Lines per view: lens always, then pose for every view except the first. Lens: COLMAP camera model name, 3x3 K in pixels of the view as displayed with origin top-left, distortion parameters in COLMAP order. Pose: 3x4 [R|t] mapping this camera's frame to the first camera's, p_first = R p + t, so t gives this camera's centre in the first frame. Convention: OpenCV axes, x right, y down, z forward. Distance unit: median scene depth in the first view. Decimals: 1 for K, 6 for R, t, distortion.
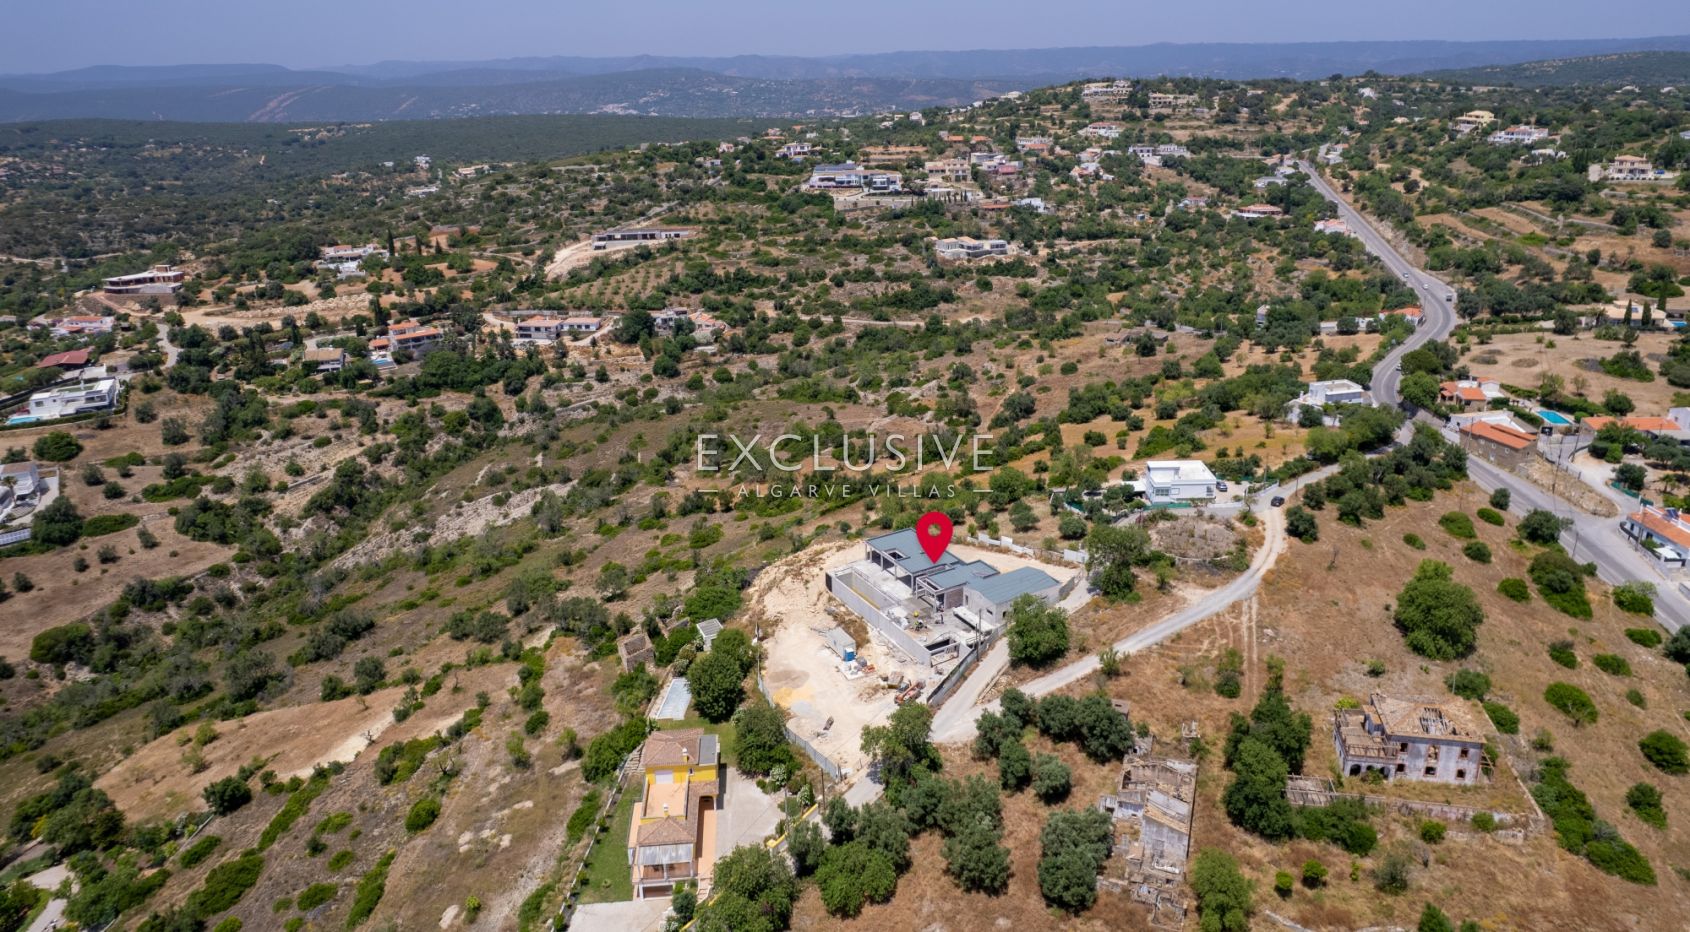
lens RADIAL K [[1020.4, 0, 875.5], [0, 1020.4, 389.8], [0, 0, 1]] dist [-0.072092, 0.060209]
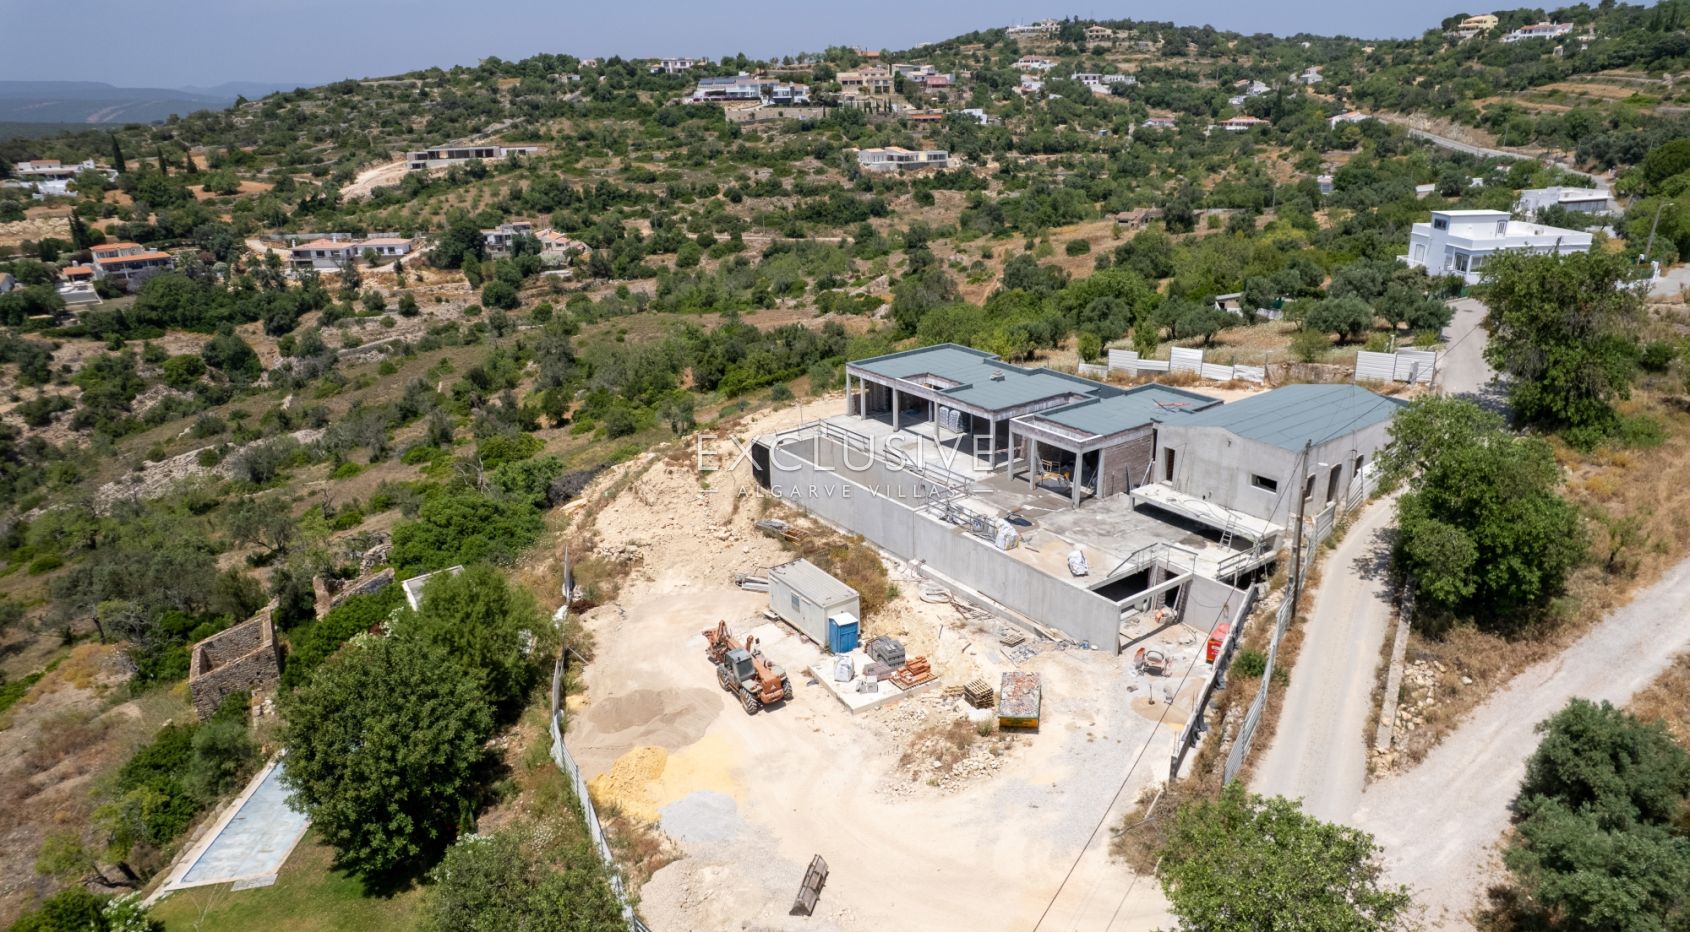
lens RADIAL K [[1070.9, 0, 870.3], [0, 1070.9, 459.5], [0, 0, 1]] dist [-0.082821, 0.072964]
pose [[0.995475, -0.035875, 0.087996, -0.012637], [0.031442, 0.998191, 0.051252, 0.052604], [-0.089676, -0.048253, 0.994801, 0.185182]]
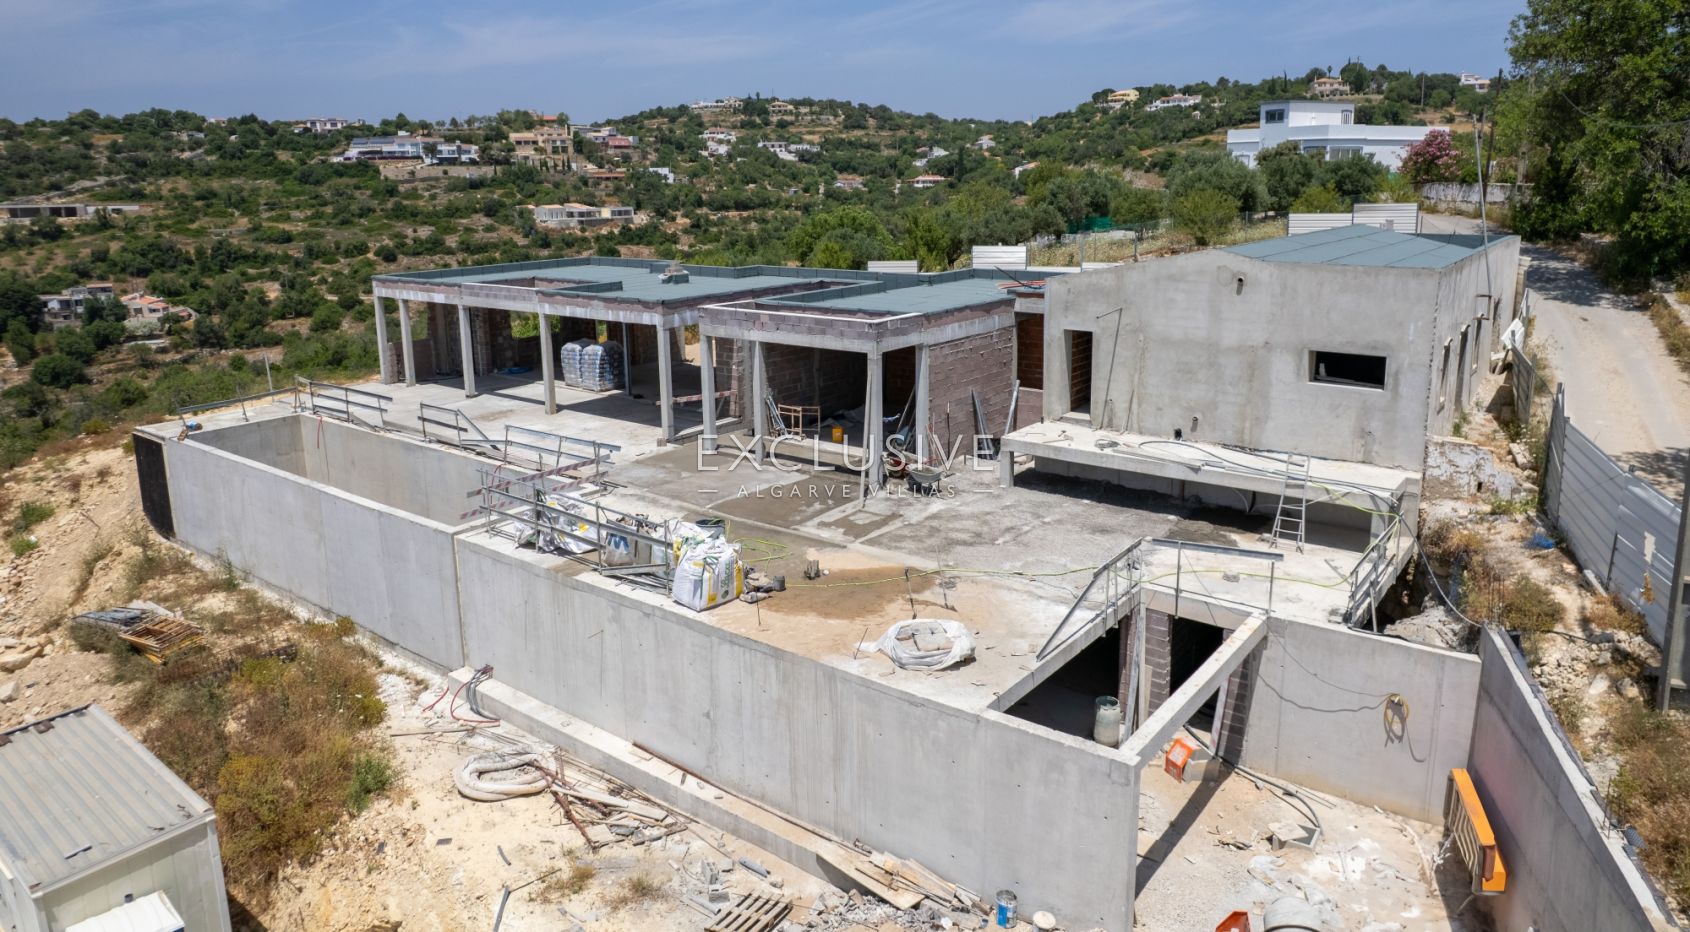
lens RADIAL K [[1070.2, 0, 875.6], [0, 1070.2, 384.3], [0, 0, 1]] dist [-0.089154, 0.071050]
pose [[0.928246, -0.072700, 0.364792, 0.002114], [0.106861, 0.991492, -0.074321, 0.062500], [-0.356286, 0.107971, 0.928118, 0.252427]]
